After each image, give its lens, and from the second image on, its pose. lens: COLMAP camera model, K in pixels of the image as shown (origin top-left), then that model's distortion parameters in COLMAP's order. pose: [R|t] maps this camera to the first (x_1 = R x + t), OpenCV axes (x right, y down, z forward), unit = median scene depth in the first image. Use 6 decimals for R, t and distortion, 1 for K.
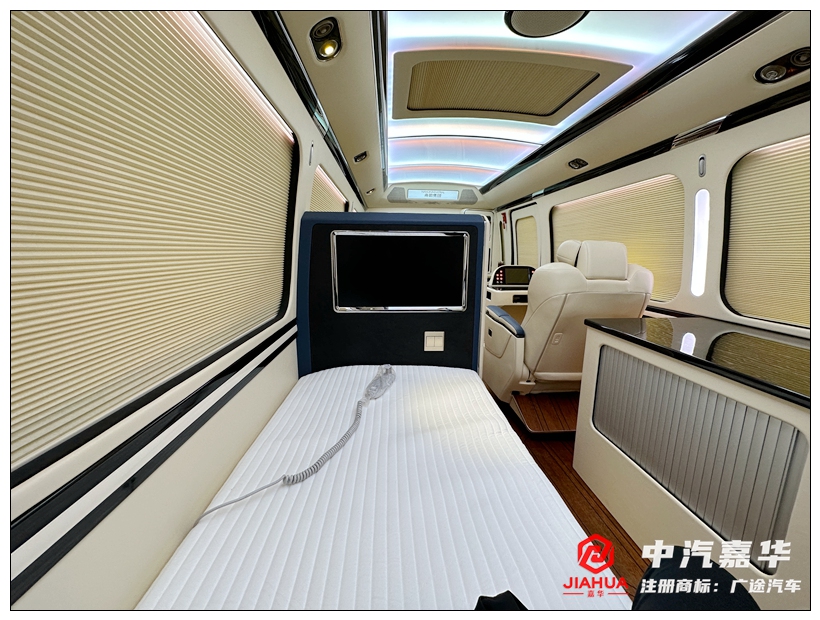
lens RADIAL K [[318.3, 0, 409.5], [0, 318.3, 309.8], [0, 0, 1]] dist [-0.002652, 0.000070]
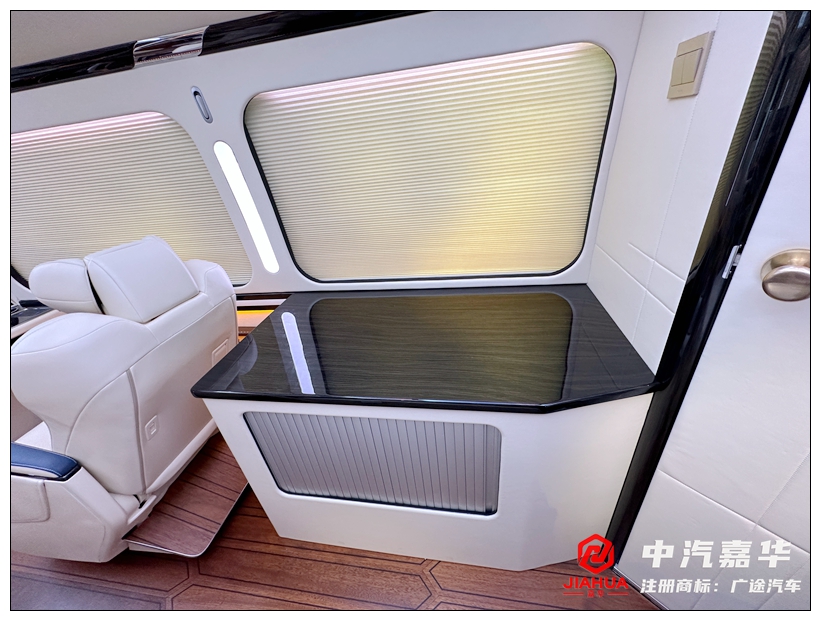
lens RADIAL K [[318.3, 0, 408.2], [0, 318.3, 309.7], [0, 0, 1]] dist [-0.002652, 0.000070]
pose [[0.220599, -0.489500, 0.843639, 0.208423], [0.277272, 0.860734, 0.426917, -0.226711], [-0.935124, 0.139740, 0.325601, 0.393863]]
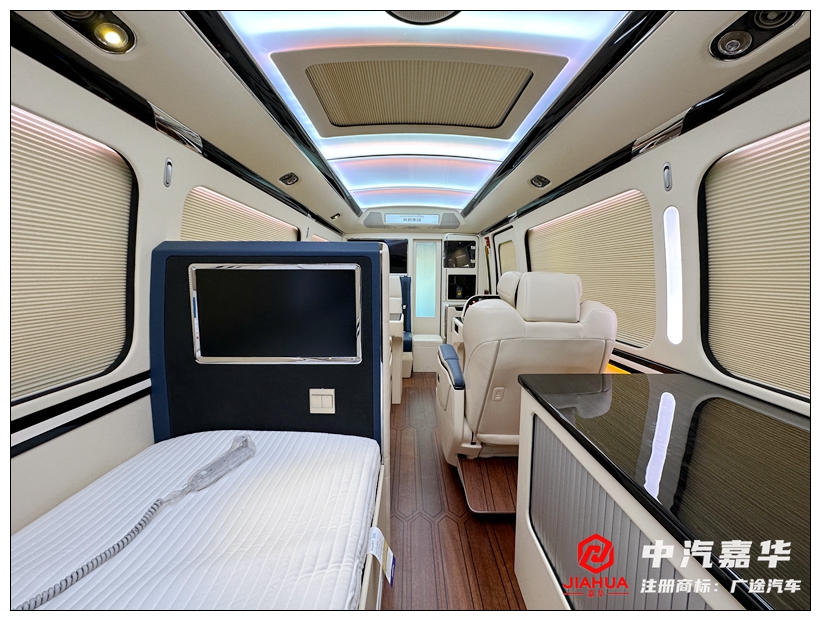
lens RADIAL K [[318.3, 0, 410.3], [0, 318.3, 309.7], [0, 0, 1]] dist [-0.002652, 0.000070]
pose [[0.998161, 0.001722, -0.060586, 0.321818], [-0.006023, 0.997467, -0.070879, -0.067706], [0.060311, 0.071113, 0.995643, 0.201018]]
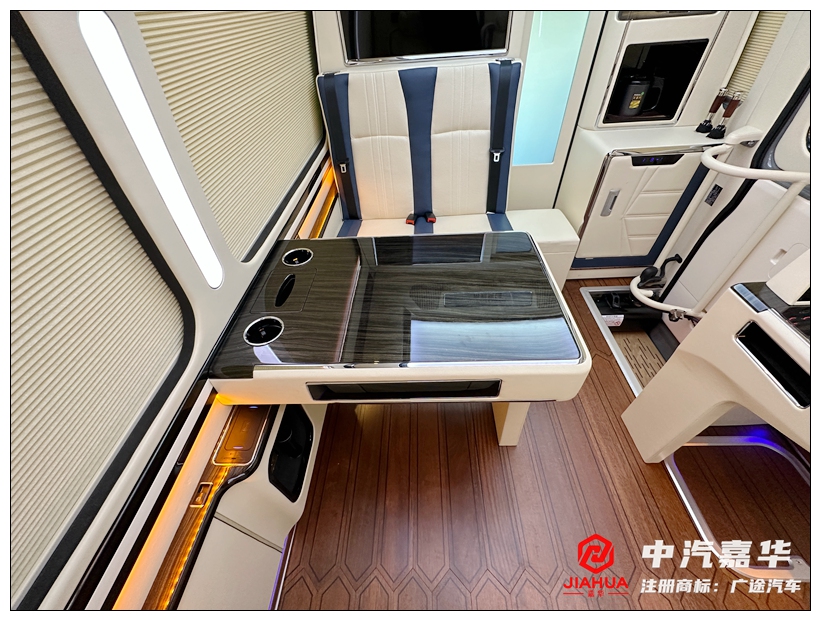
lens RADIAL K [[318.3, 0, 410.4], [0, 318.3, 314.3], [0, 0, 1]] dist [-0.002652, 0.000070]
pose [[0.993161, 0.013909, -0.115924, -0.018763], [0.055256, 0.818653, 0.571624, -0.446006], [0.102853, -0.574120, 0.812286, 1.477008]]
